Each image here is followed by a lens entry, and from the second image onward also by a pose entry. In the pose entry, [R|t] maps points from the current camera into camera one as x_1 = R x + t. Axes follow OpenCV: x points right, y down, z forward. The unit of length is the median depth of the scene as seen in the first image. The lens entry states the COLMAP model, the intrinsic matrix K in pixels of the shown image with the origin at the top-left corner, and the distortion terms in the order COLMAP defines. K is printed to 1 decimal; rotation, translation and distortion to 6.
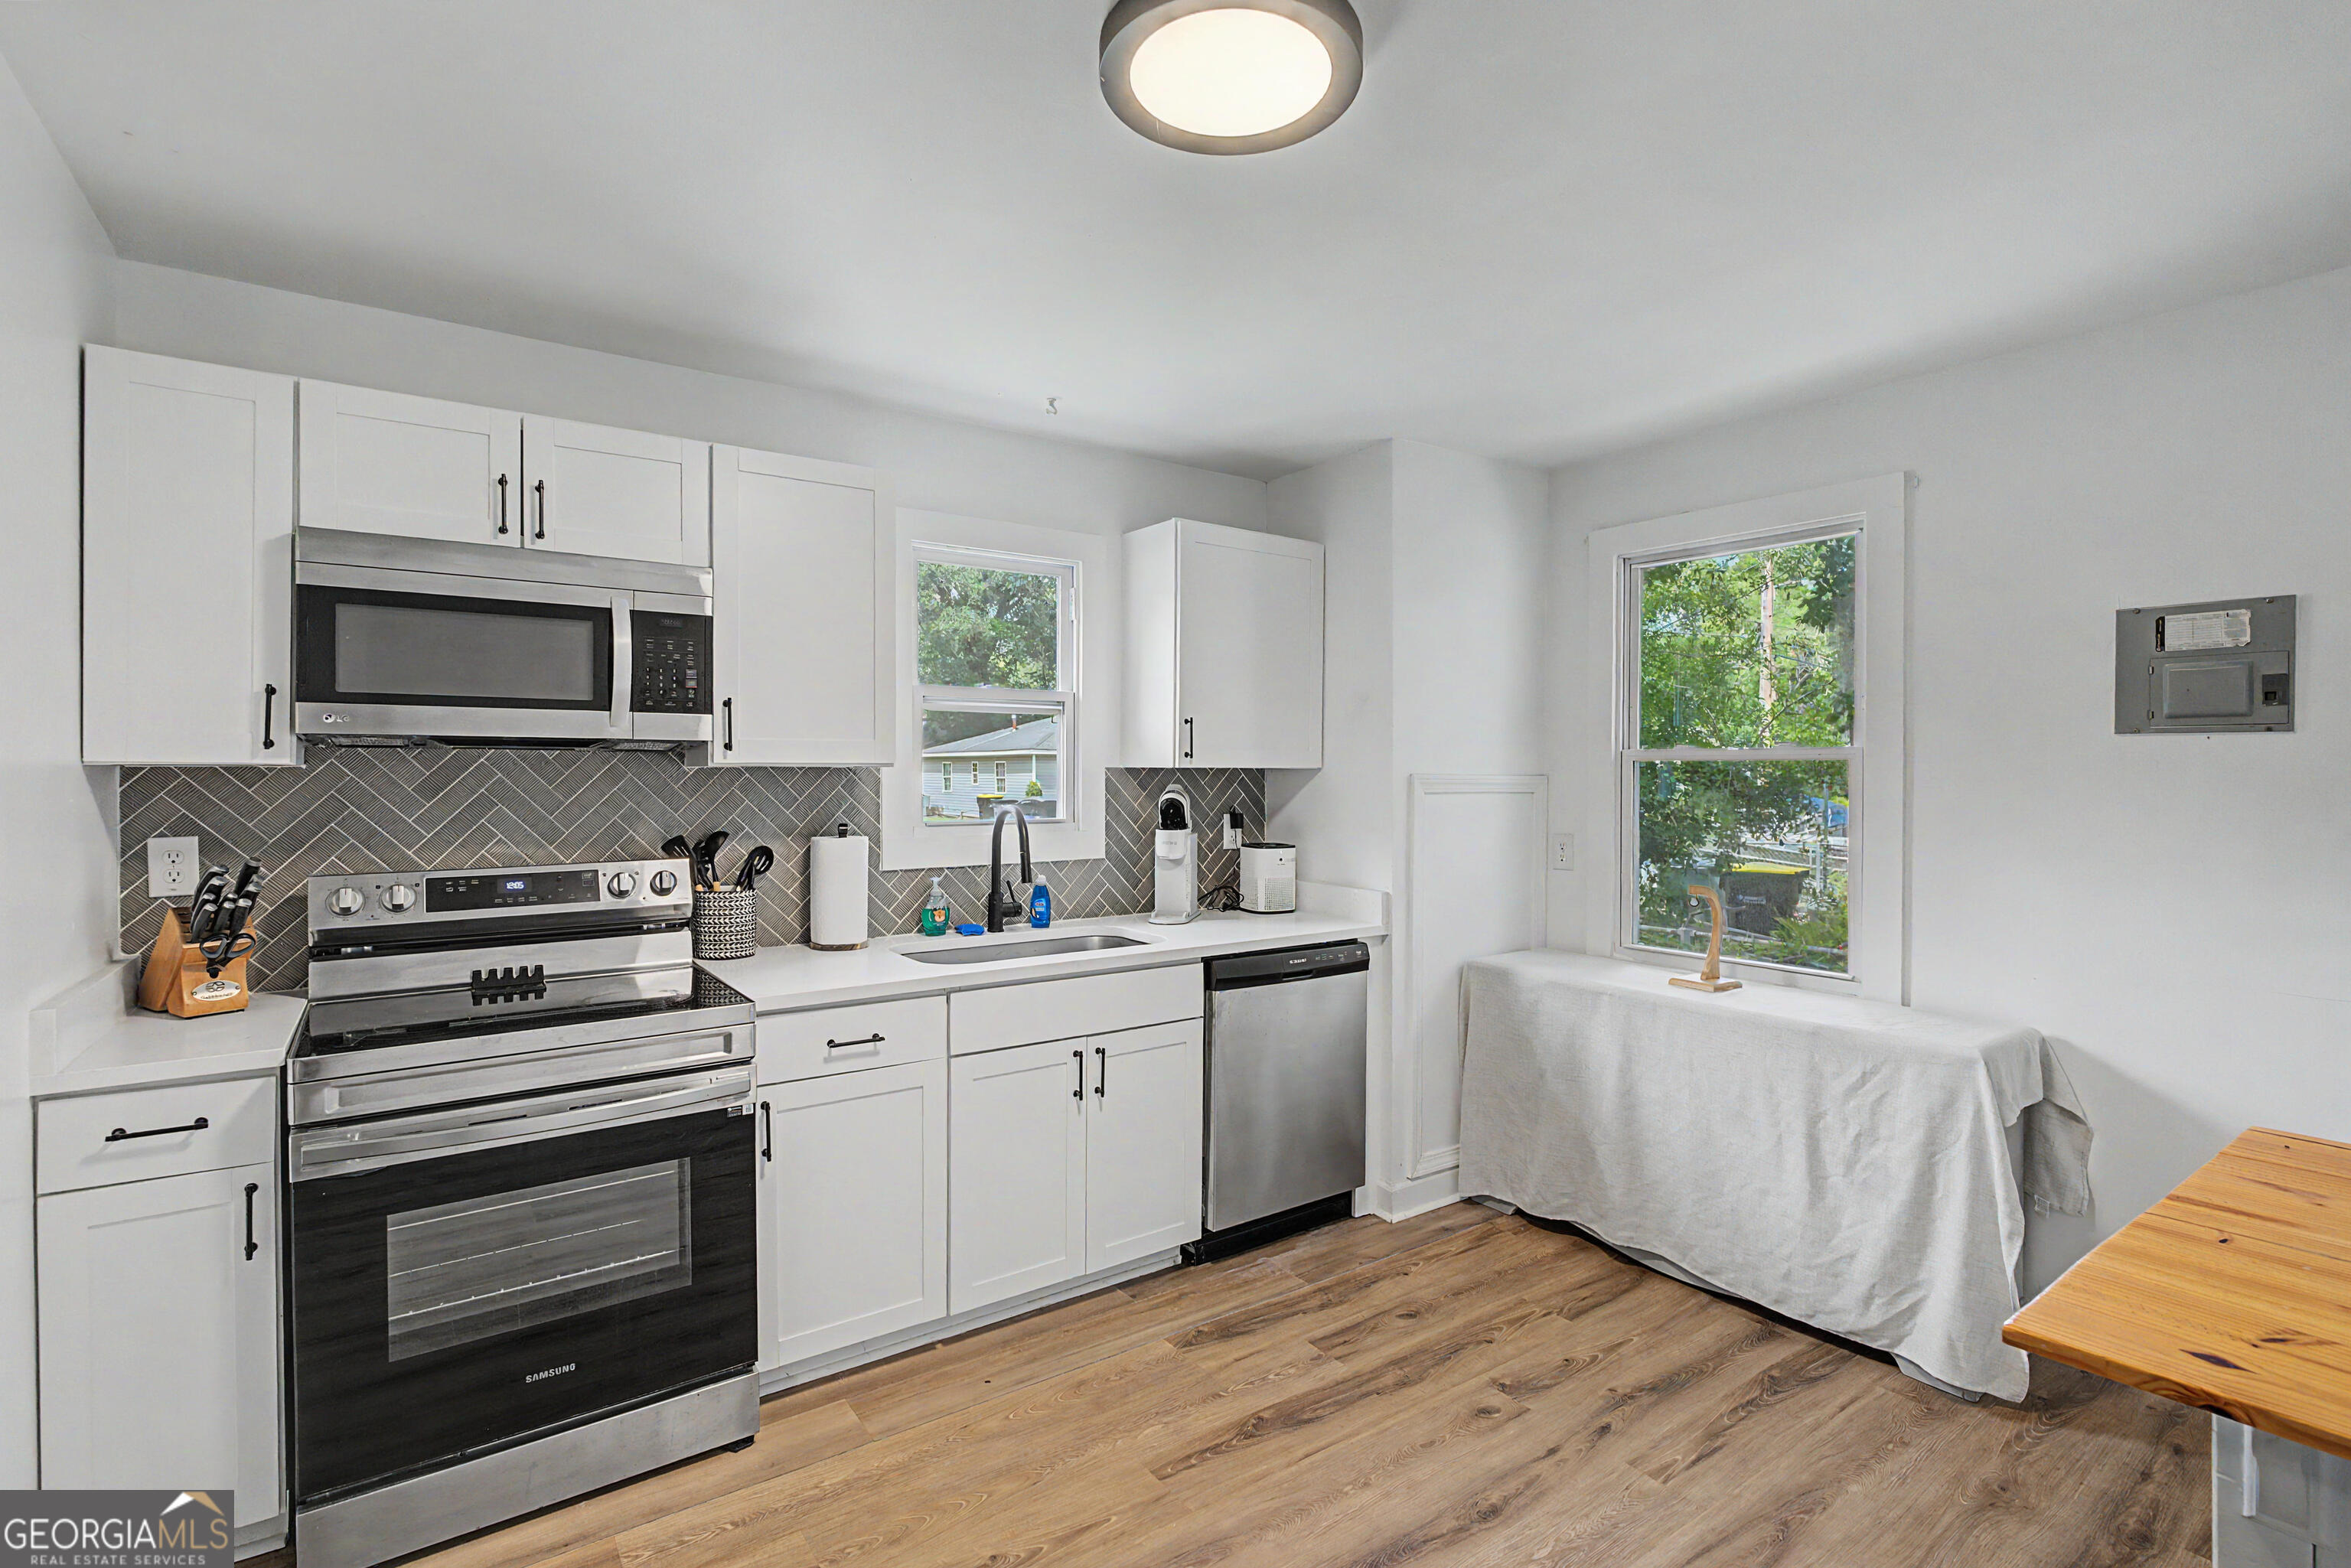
lens RADIAL K [[1129.2, 0, 1169.2], [0, 1129.2, 772.5], [0, 0, 1]] dist [-0.005409, -0.000246]
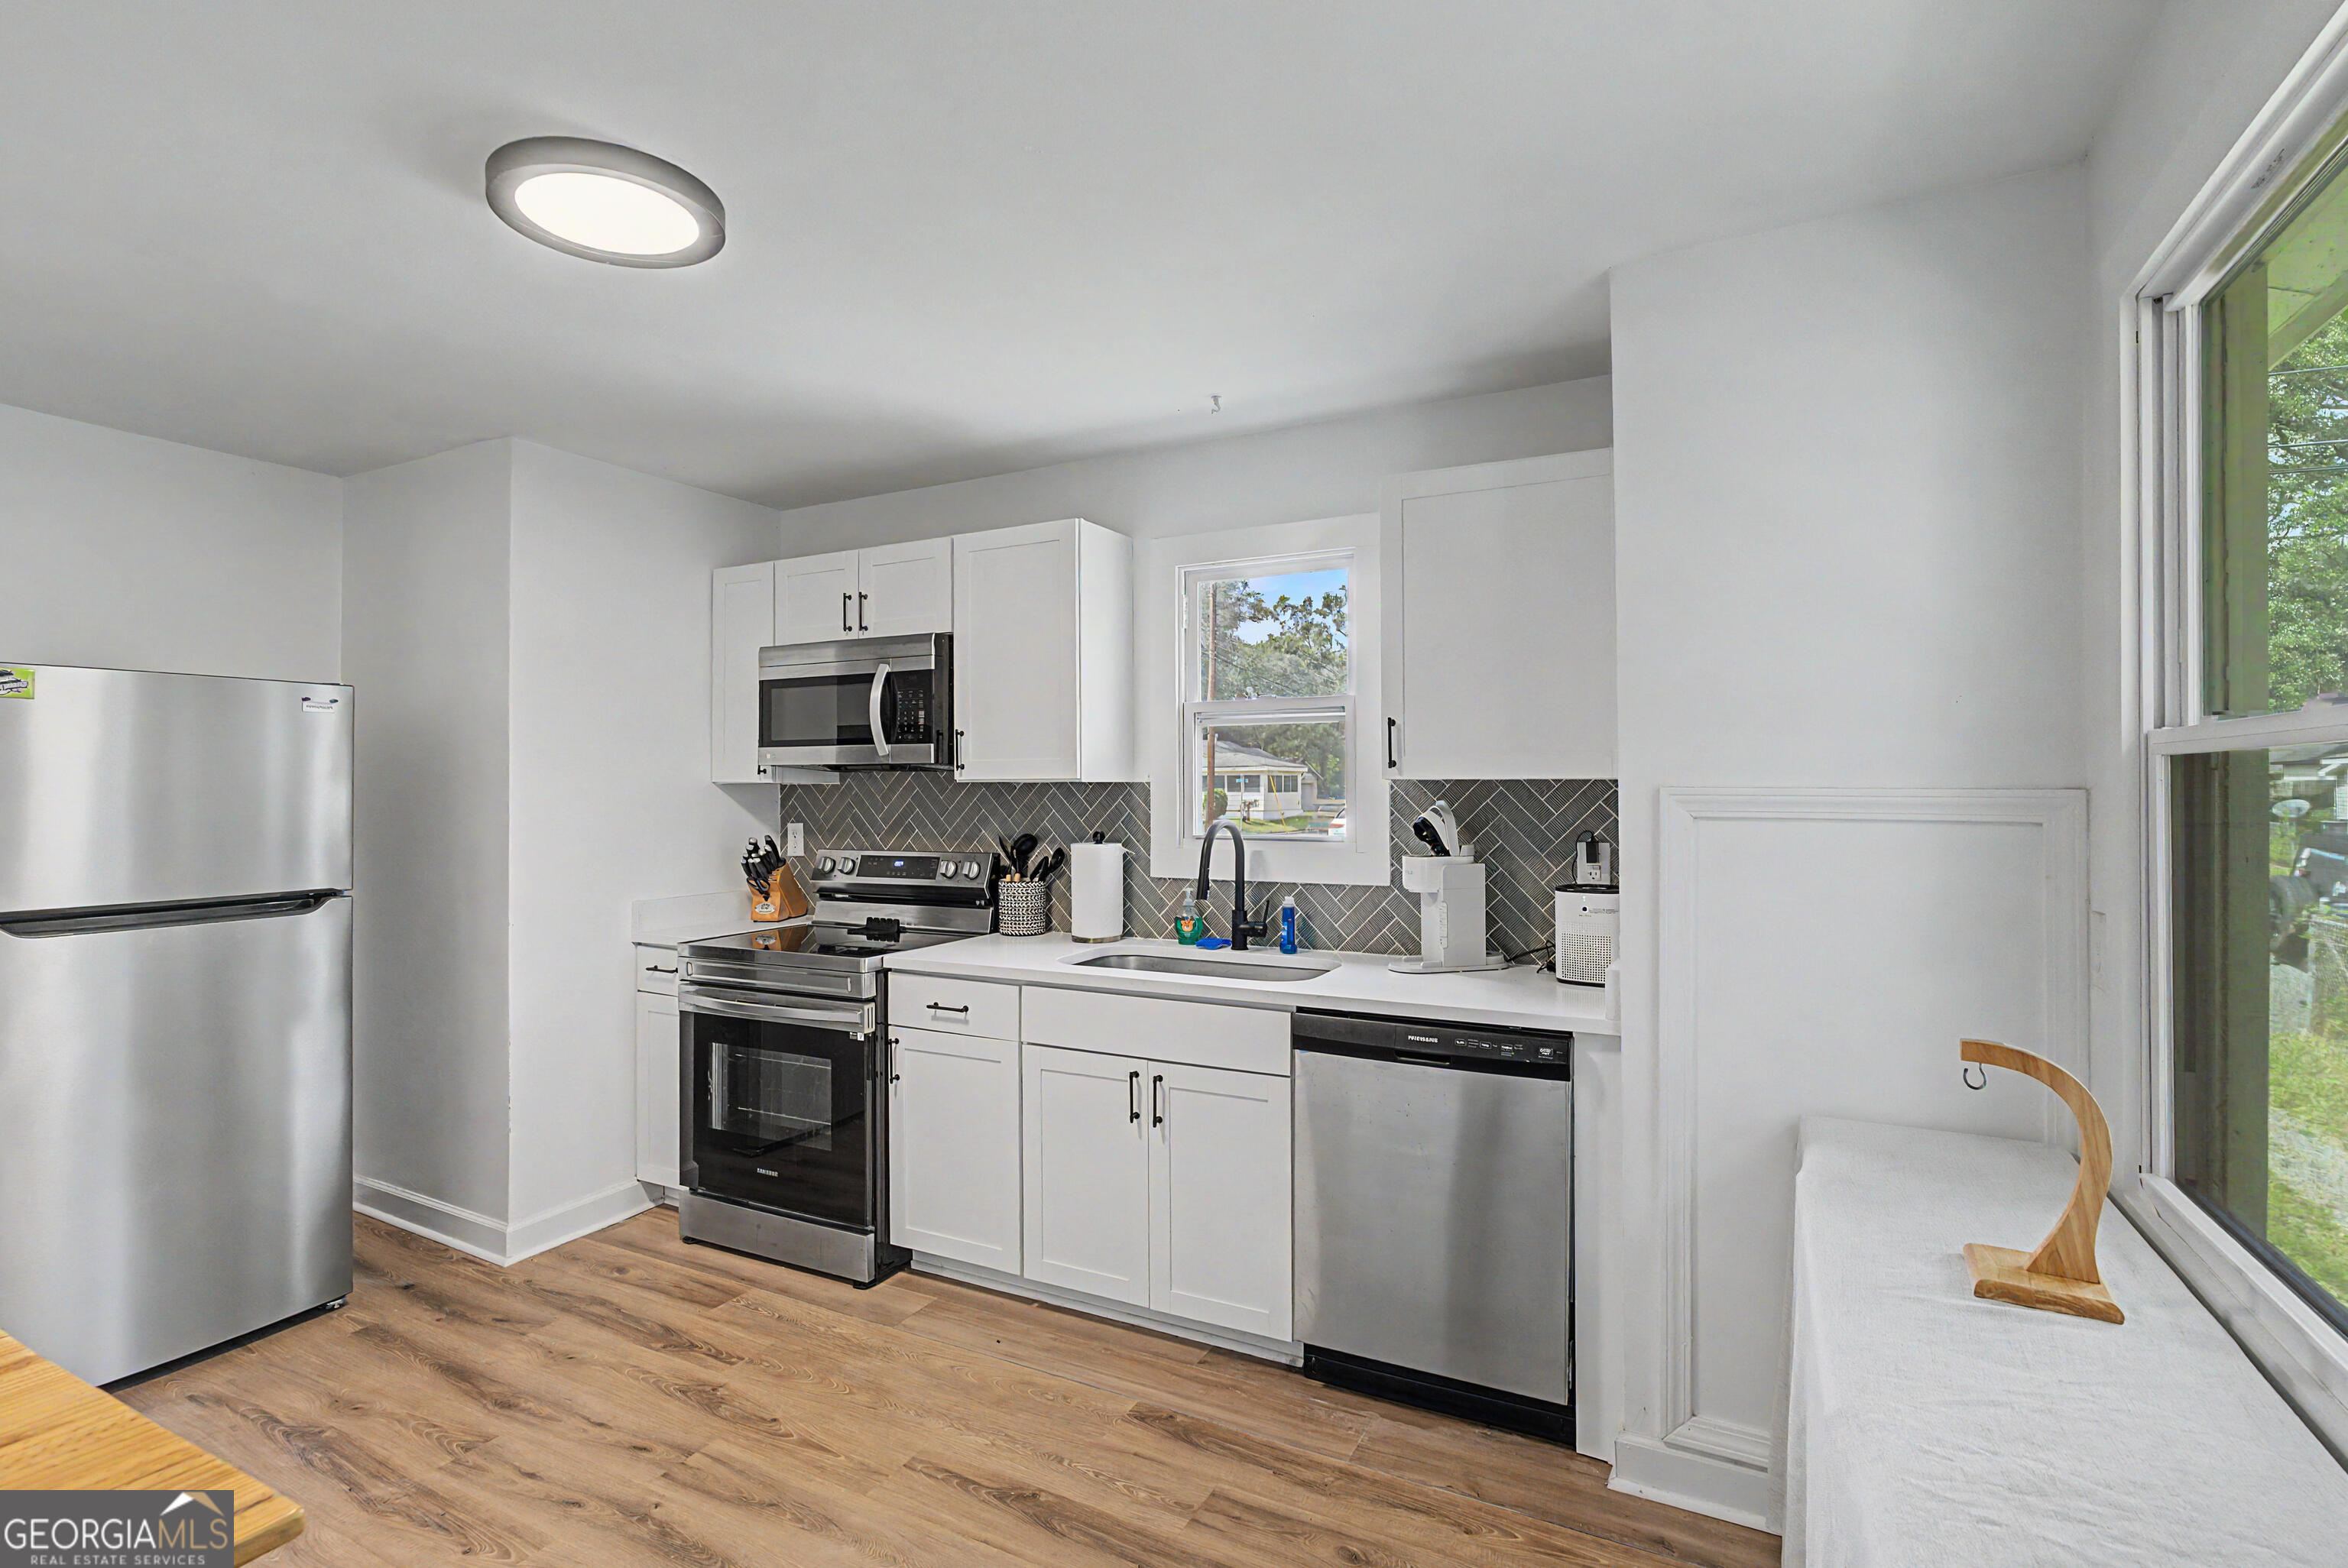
lens RADIAL K [[1127.6, 0, 1111.1], [0, 1127.6, 773.1], [0, 0, 1]] dist [-0.005409, -0.000246]
pose [[0.424432, -0.012370, -0.905375, 0.790364], [0.003106, 0.999921, -0.012206, 0.000367], [0.905454, 0.002368, 0.424437, 0.564263]]
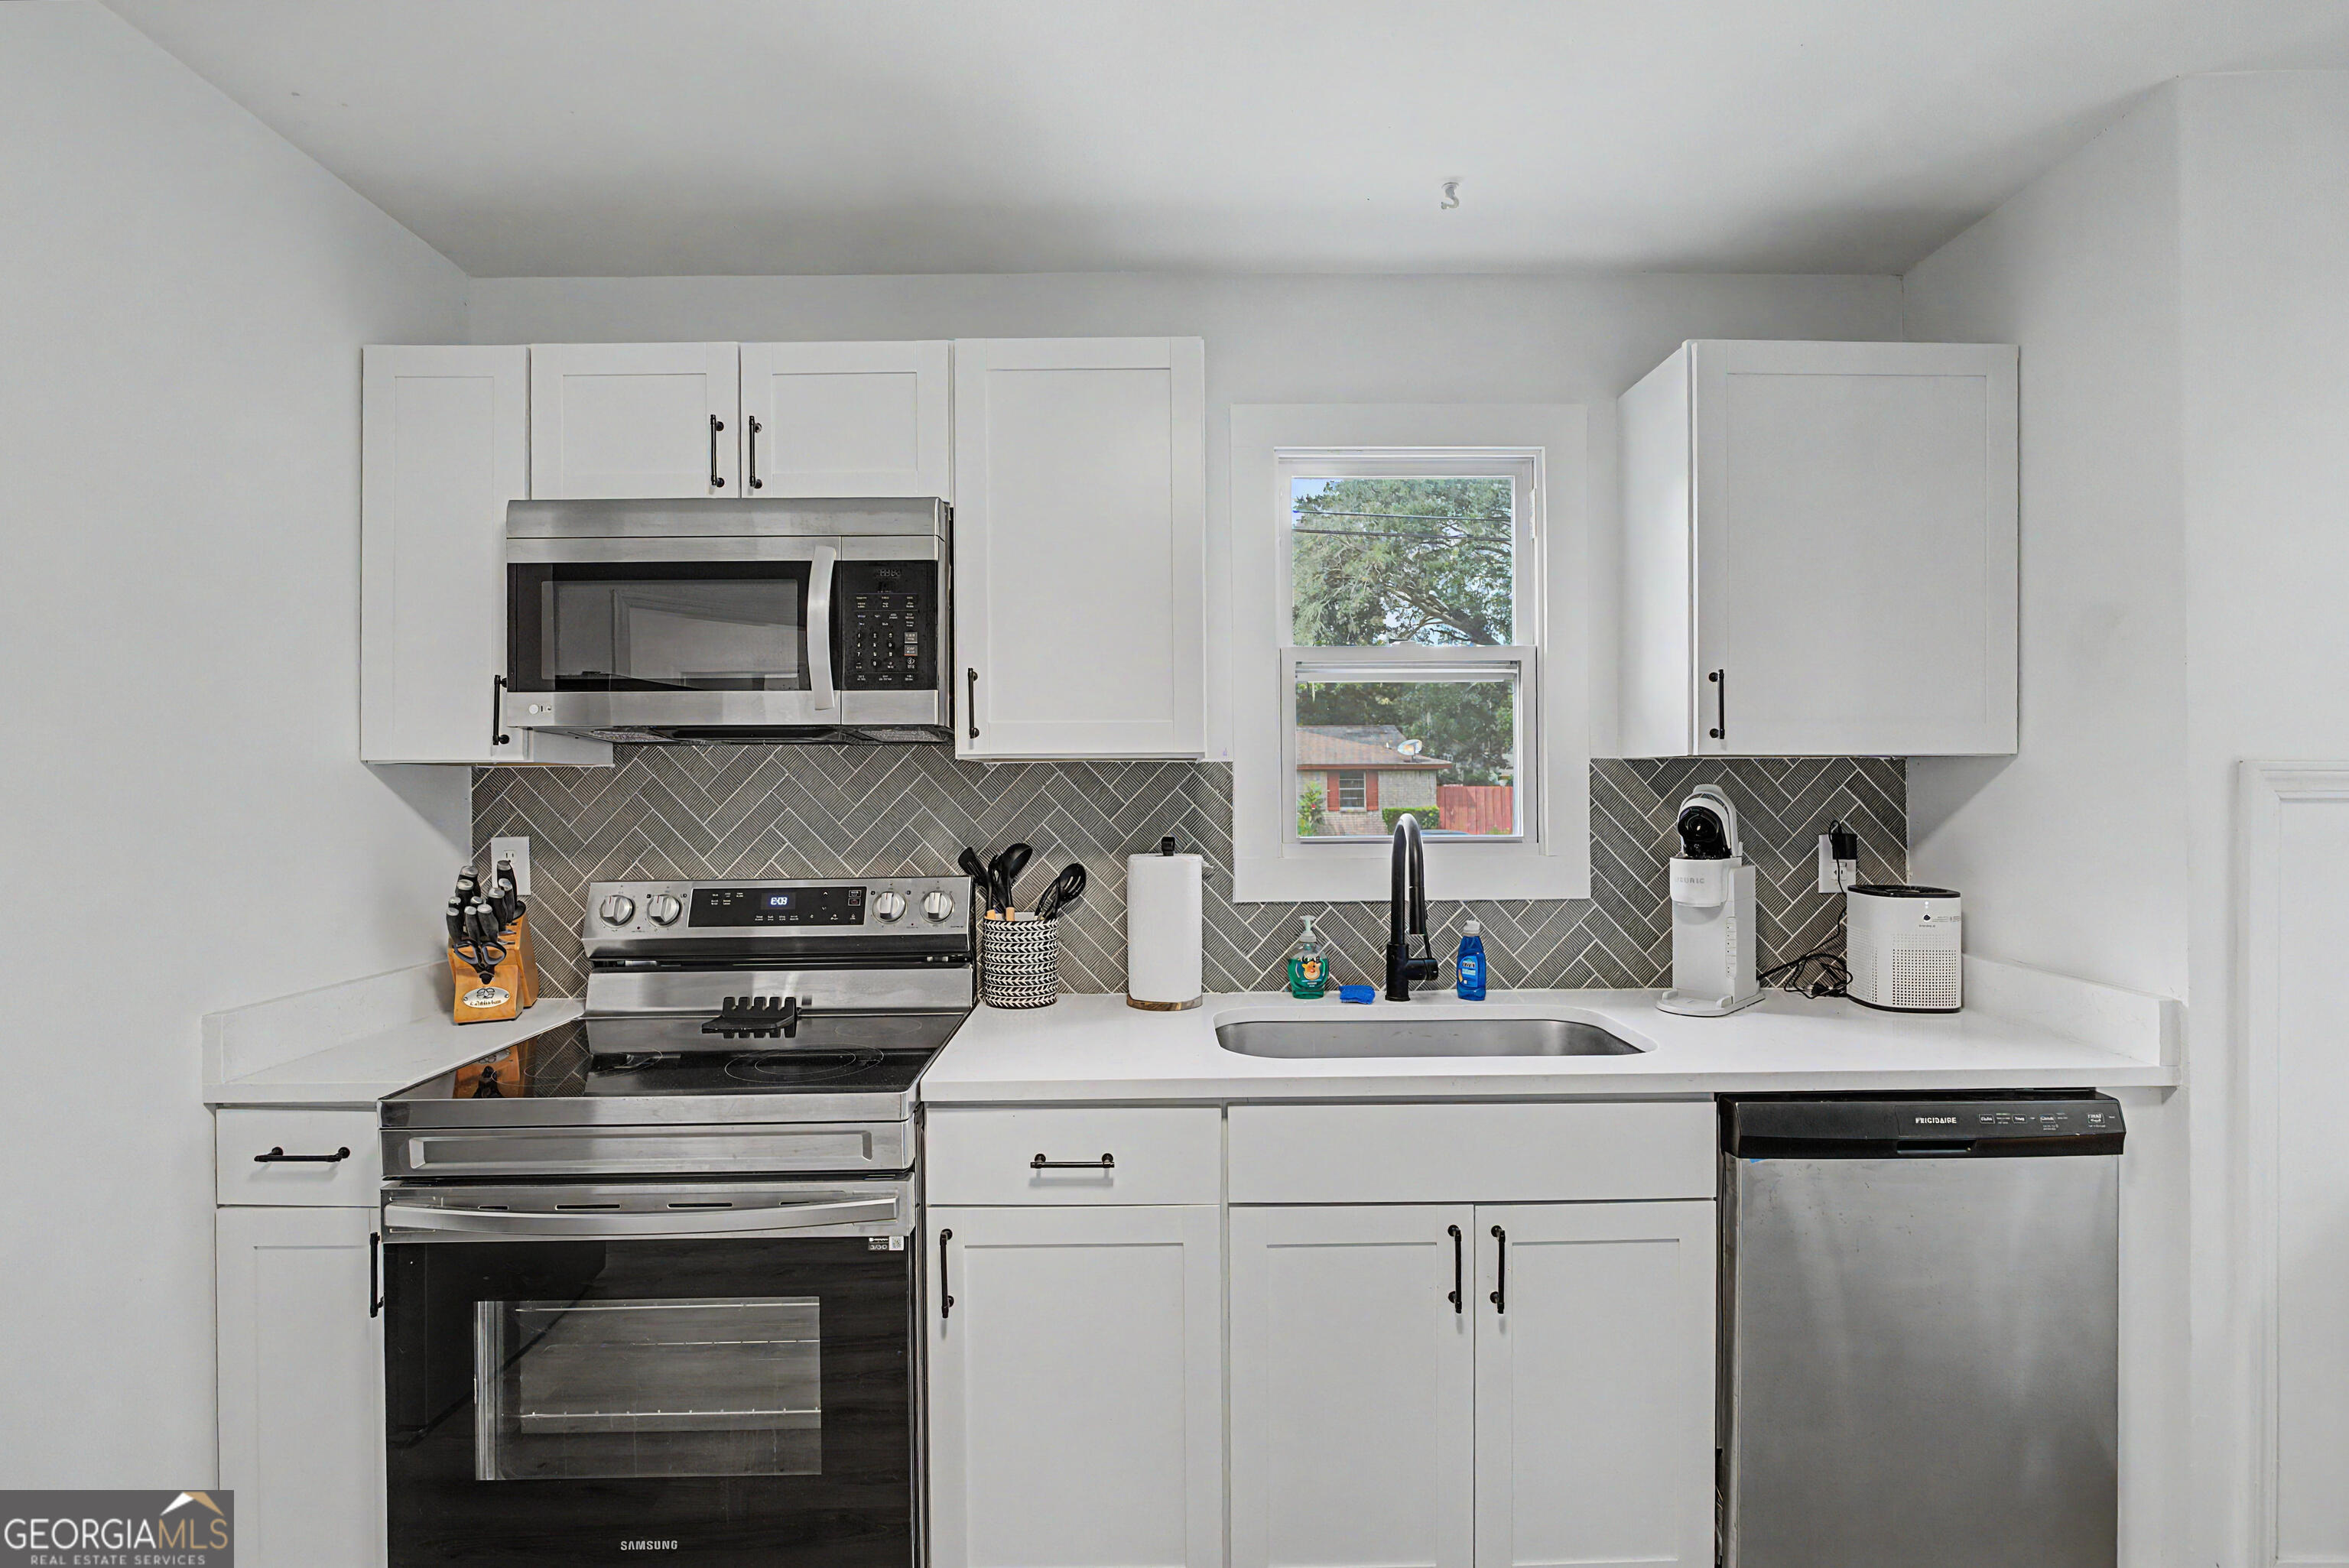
lens RADIAL K [[1074.1, 0, 1152.7], [0, 1074.1, 783.0], [0, 0, 1]] dist [-0.006015, -0.001355]
pose [[0.820858, -0.005977, -0.571101, 0.112813], [0.005275, 0.999982, -0.002885, 0.012272], [0.571108, -0.000645, 0.820875, 0.440359]]
